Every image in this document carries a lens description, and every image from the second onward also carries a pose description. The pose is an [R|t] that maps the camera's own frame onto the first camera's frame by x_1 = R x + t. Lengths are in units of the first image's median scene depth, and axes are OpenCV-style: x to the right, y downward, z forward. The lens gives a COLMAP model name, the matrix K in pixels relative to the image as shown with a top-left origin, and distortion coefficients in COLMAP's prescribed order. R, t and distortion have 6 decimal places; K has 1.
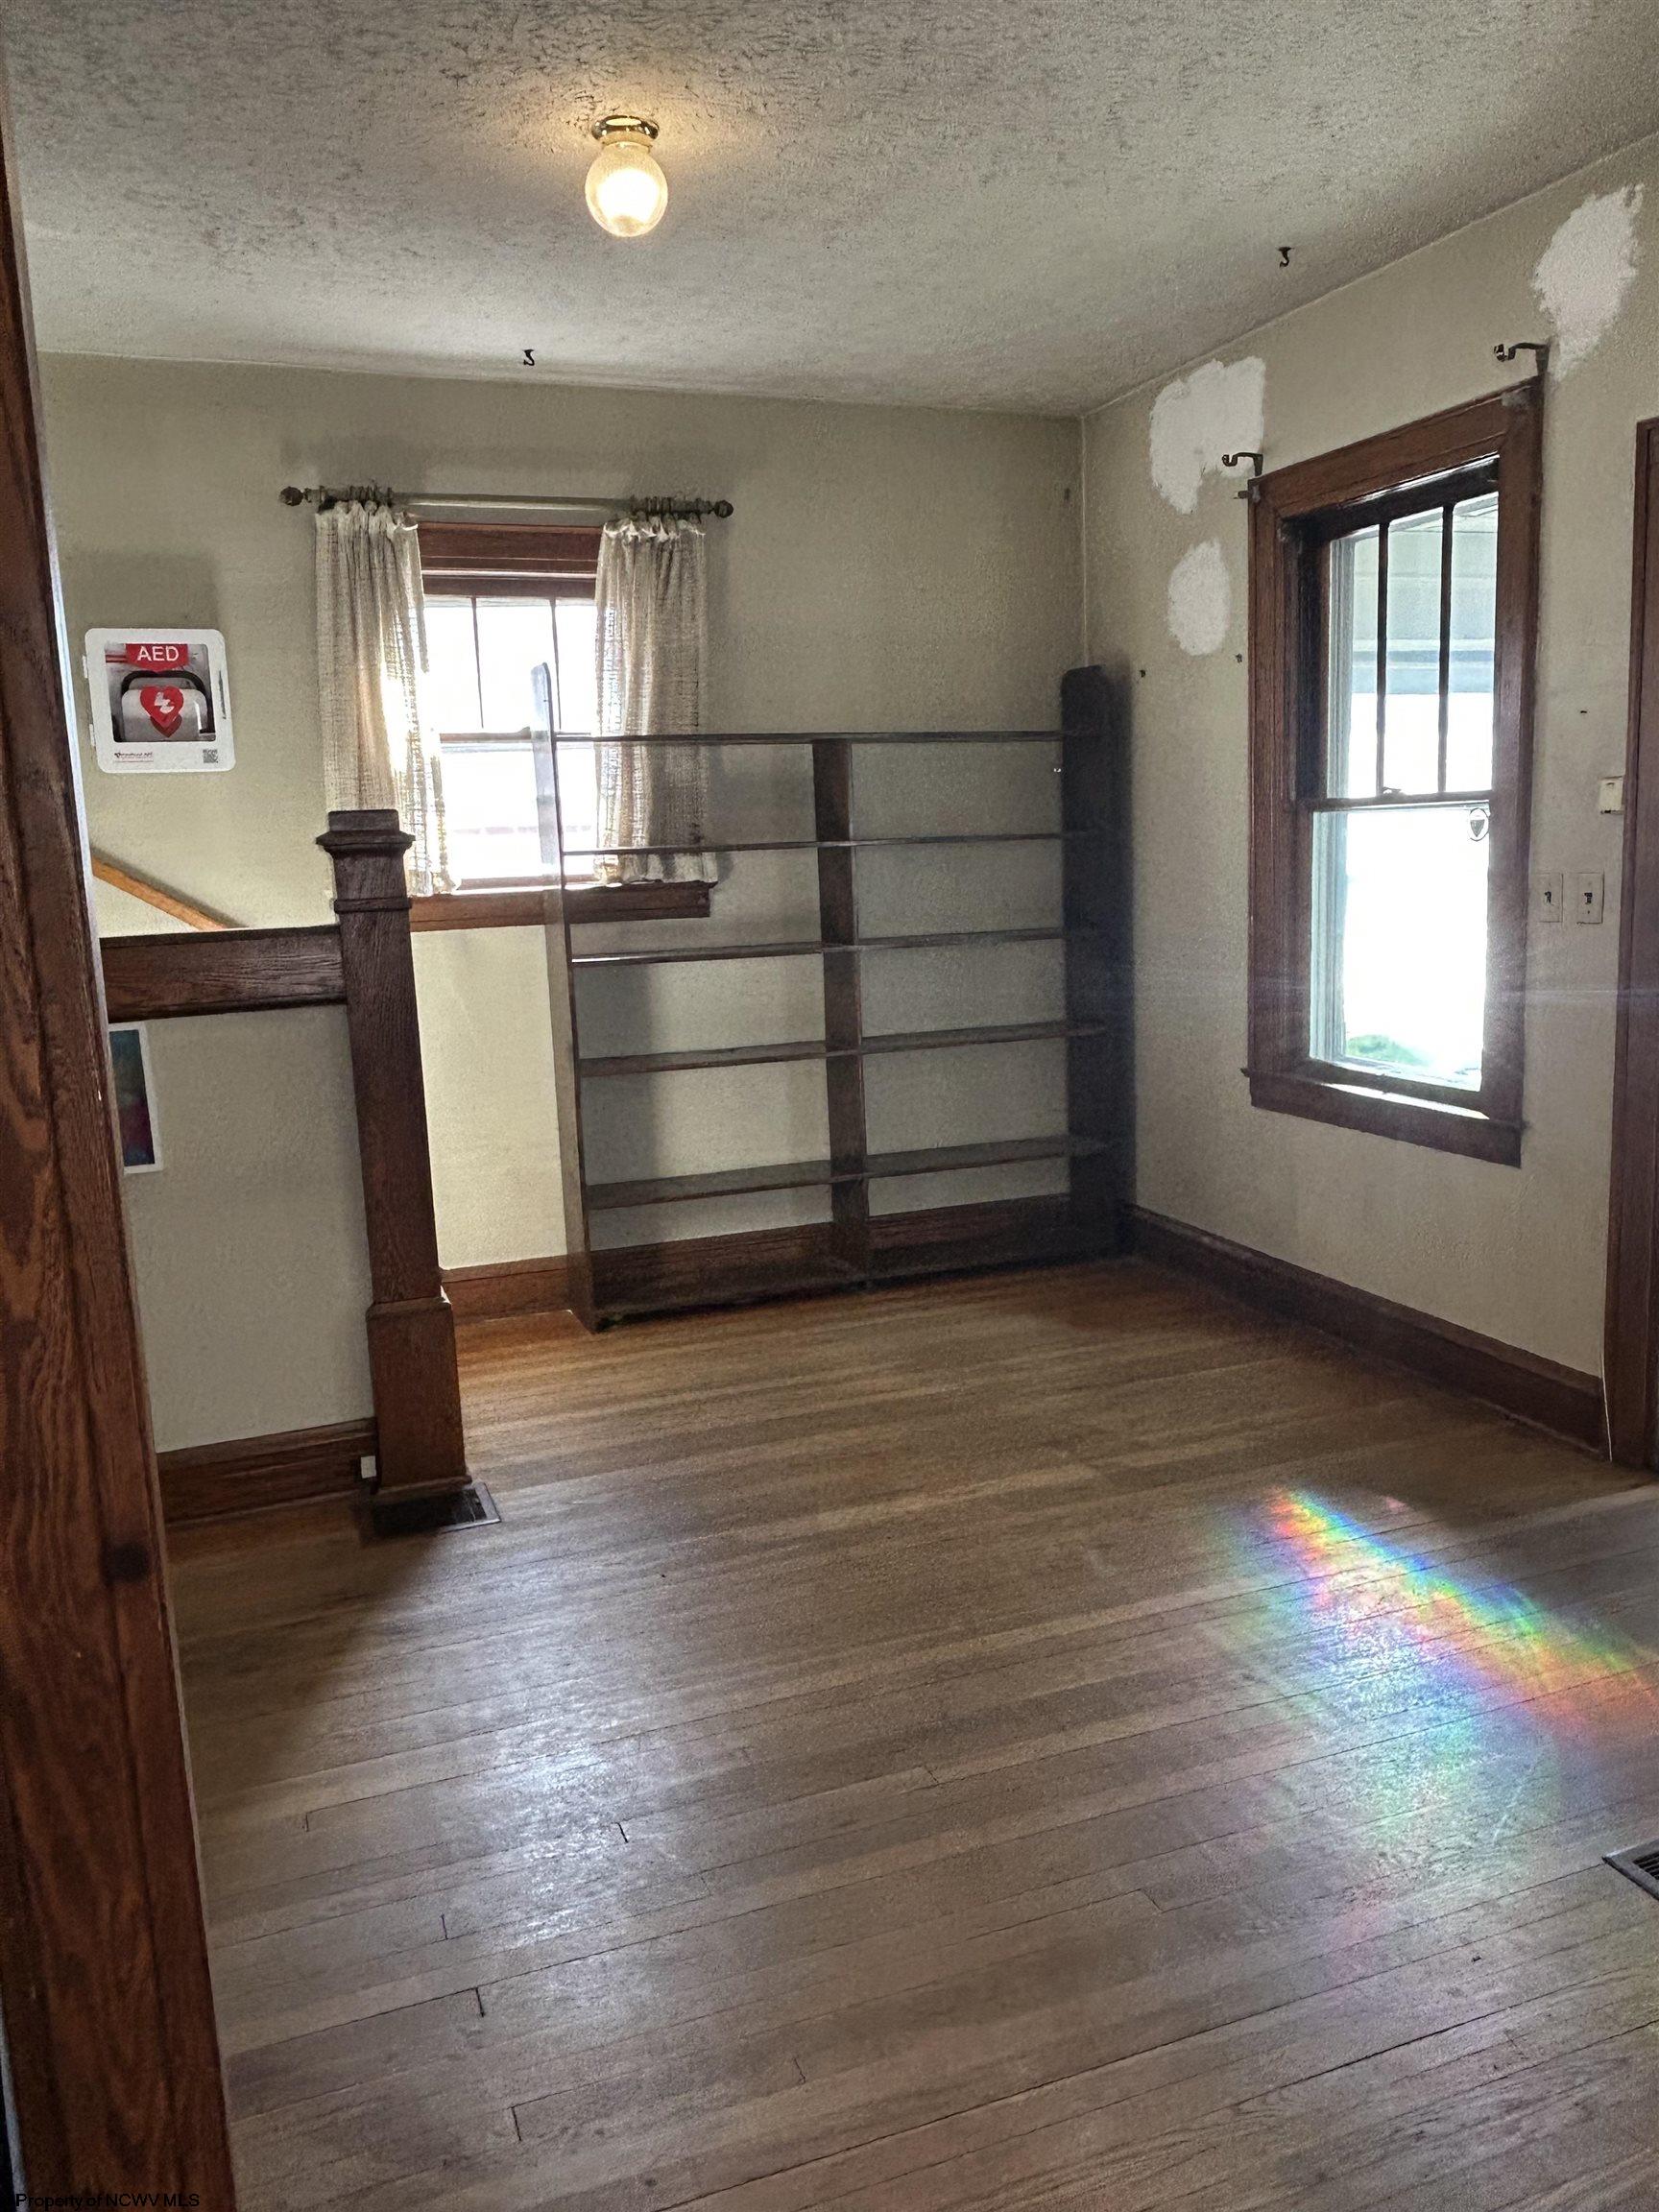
lens RADIAL K [[1658.1, 0, 841.0], [0, 1658.1, 1113.5], [0, 0, 1]] dist [0.005350, -0.011341]
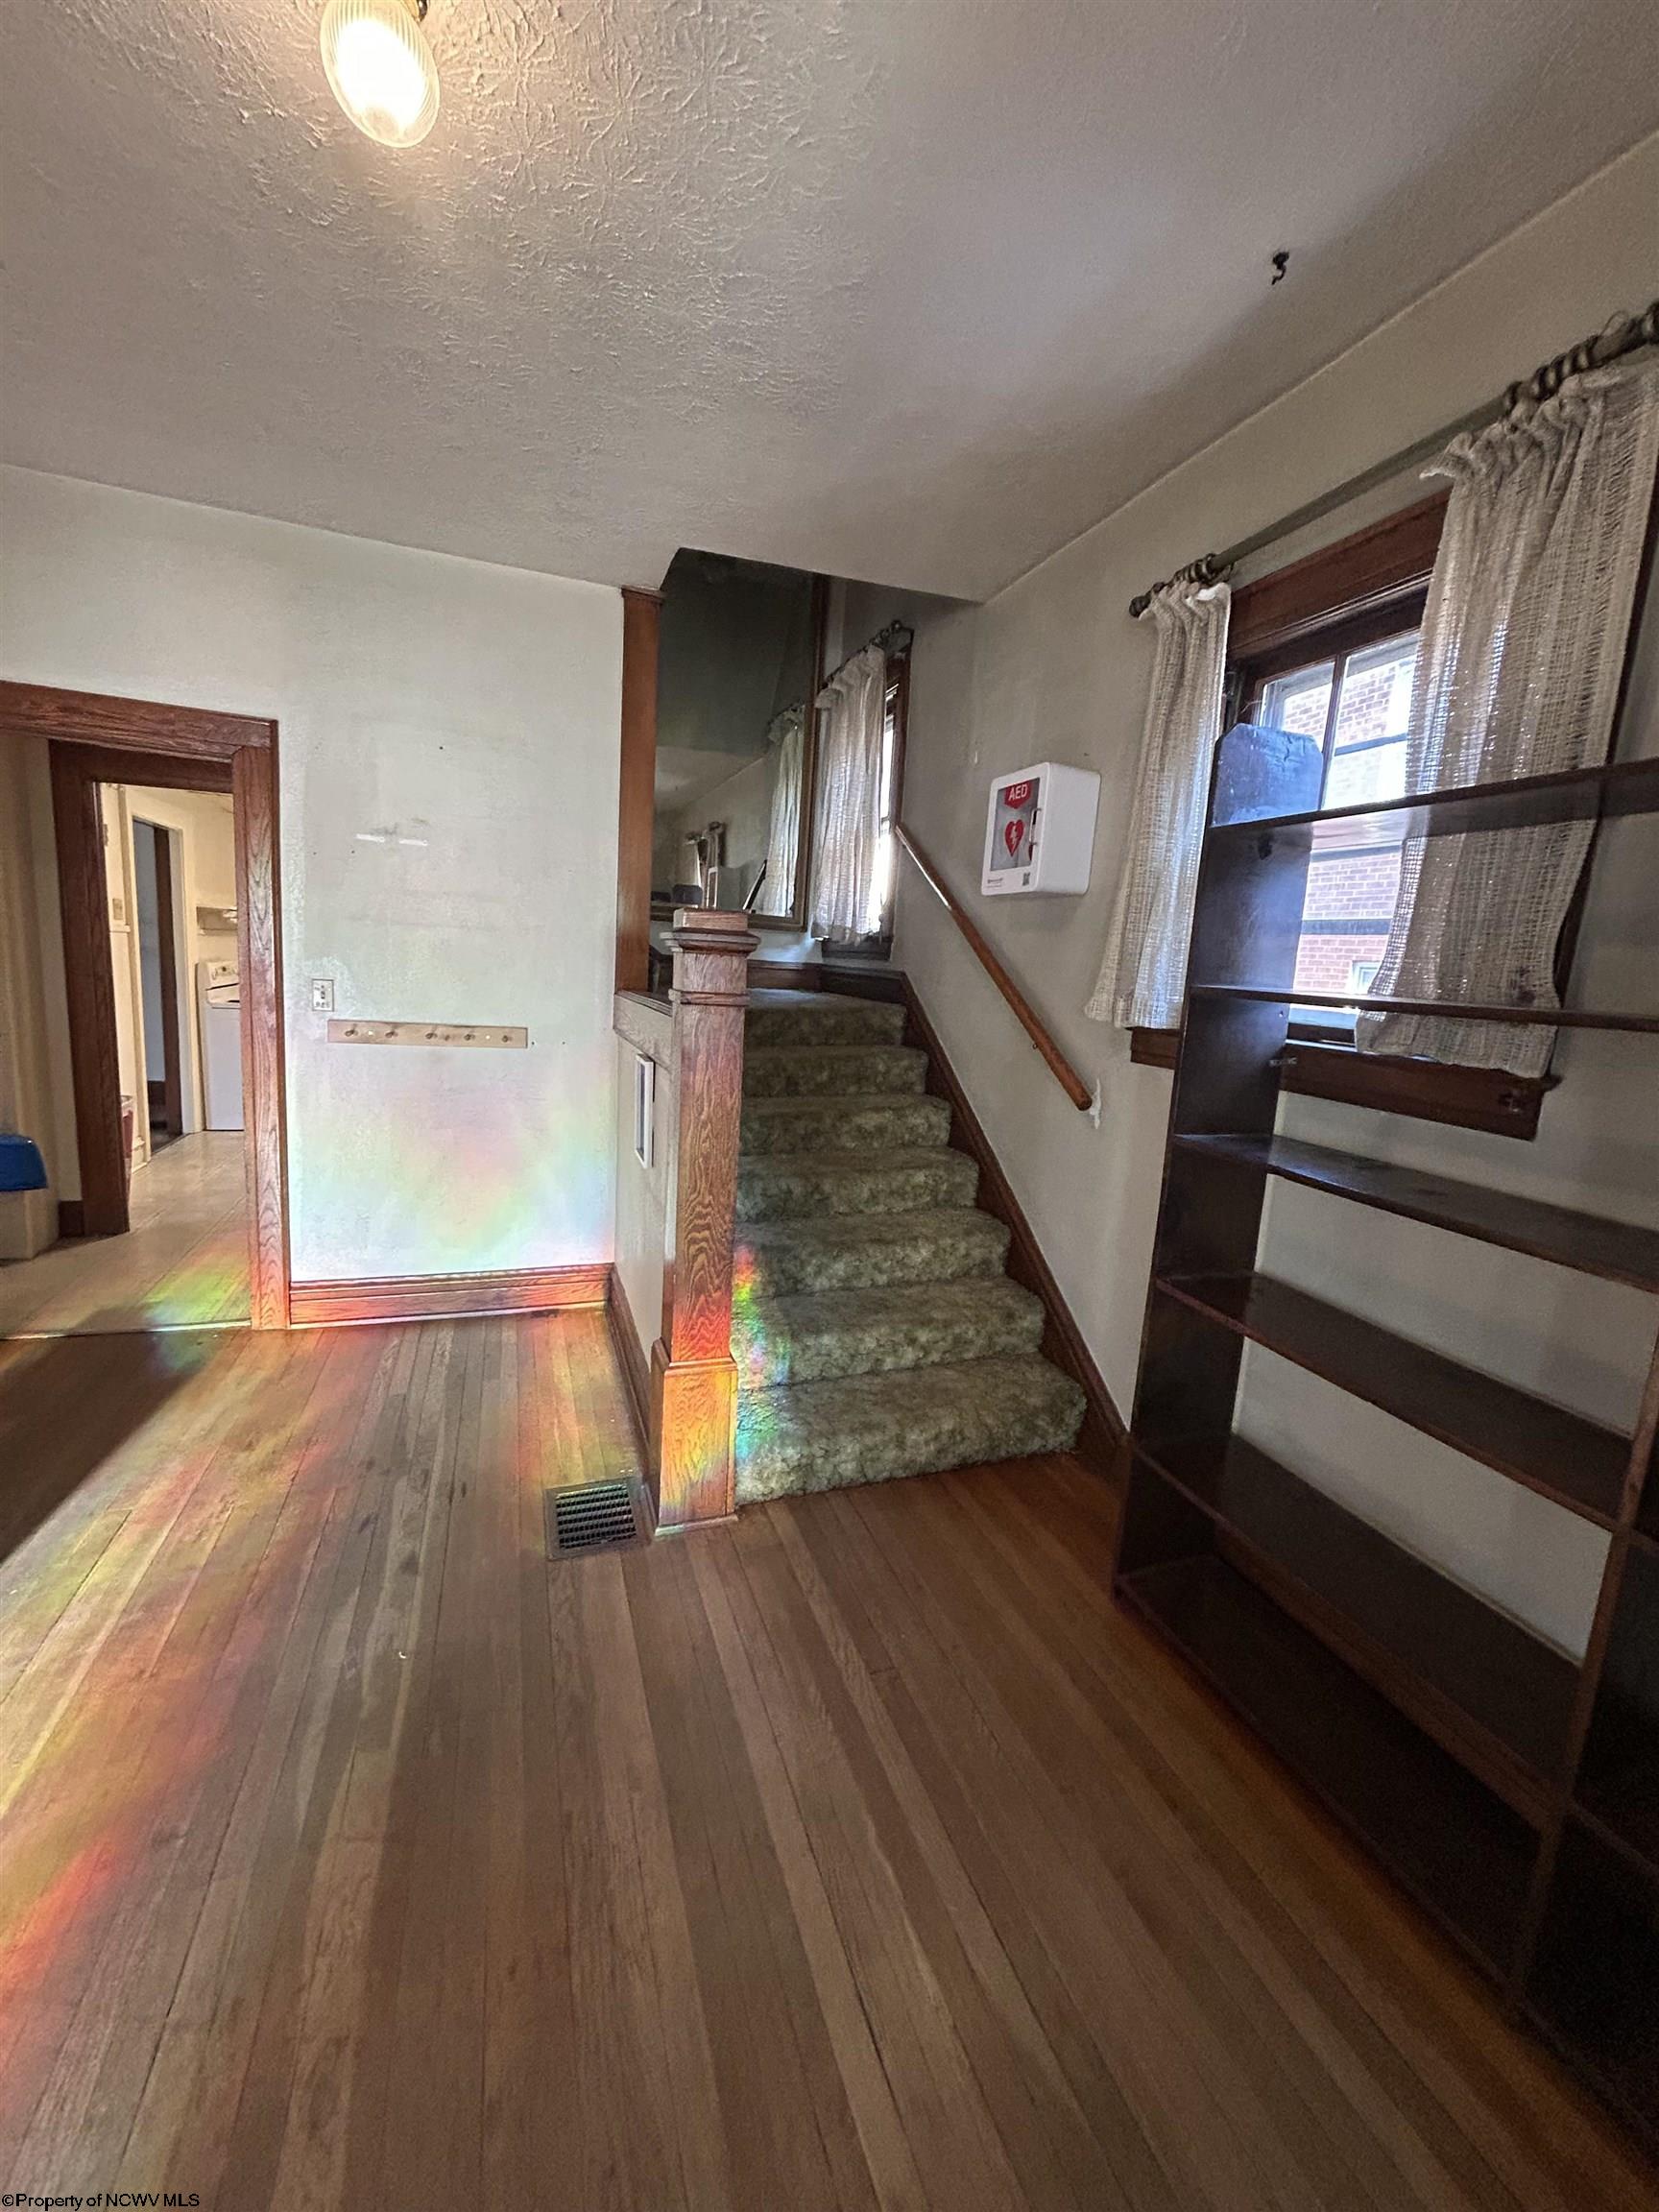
lens RADIAL K [[890.5, 0, 820.7], [0, 890.5, 1100.5], [0, 0, 1]] dist [0.000682, -0.000542]
pose [[-0.029517, 0.194741, -0.980411, 0.236344], [-0.225052, 0.954359, 0.196342, -0.152445], [0.973900, 0.226439, 0.015657, 0.856714]]
